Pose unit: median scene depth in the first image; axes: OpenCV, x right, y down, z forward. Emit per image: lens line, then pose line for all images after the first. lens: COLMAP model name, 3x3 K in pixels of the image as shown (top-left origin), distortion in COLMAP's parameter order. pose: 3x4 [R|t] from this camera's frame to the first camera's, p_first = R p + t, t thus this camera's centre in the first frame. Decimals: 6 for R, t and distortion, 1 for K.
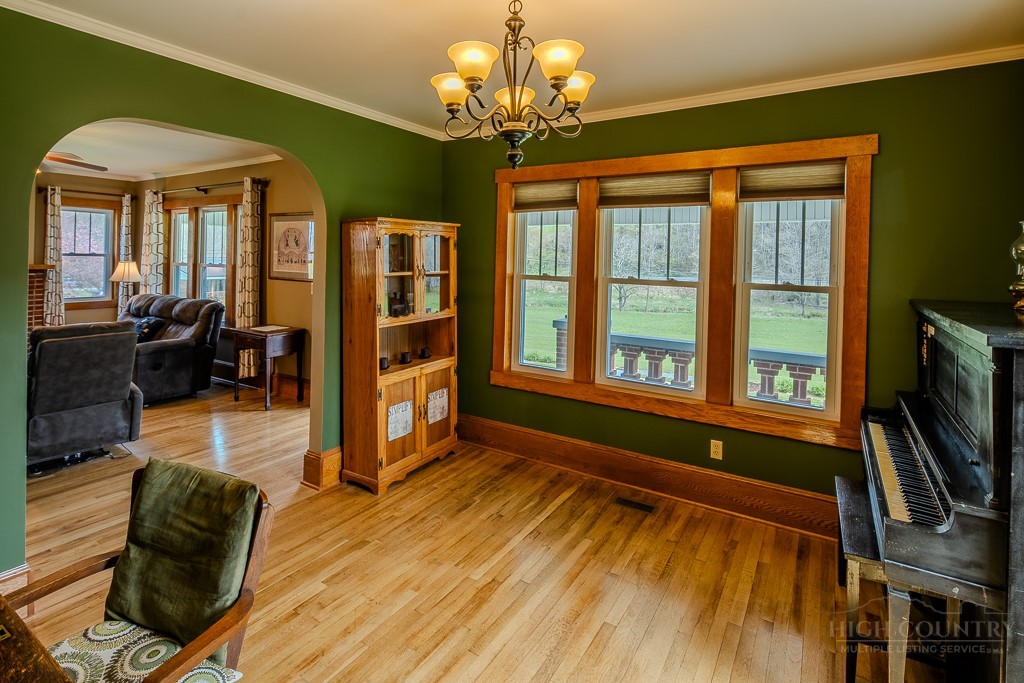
lens RADIAL K [[500.0, 0, 511.4], [0, 500.0, 261.6], [0, 0, 1]] dist [0.001571, -0.000120]
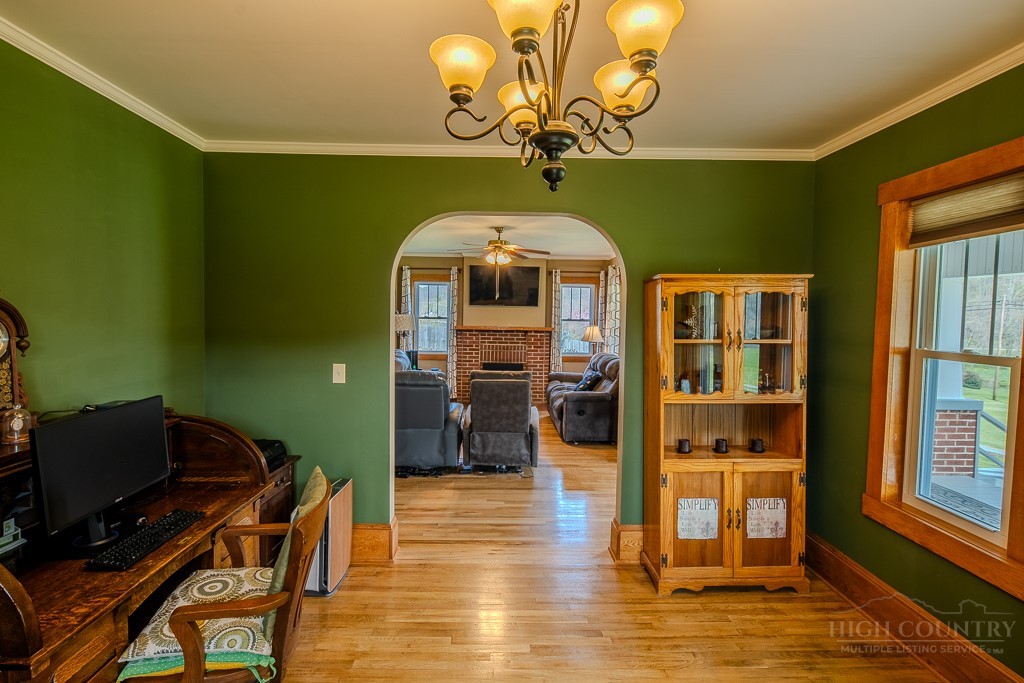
lens RADIAL K [[500.1, 0, 509.3], [0, 500.1, 336.2], [0, 0, 1]] dist [-0.000351, -0.000536]
pose [[0.549830, 0.024383, -0.834920, 0.270214], [-0.009970, 0.999694, 0.022630, 0.000762], [0.835217, -0.004119, 0.549905, 0.270971]]
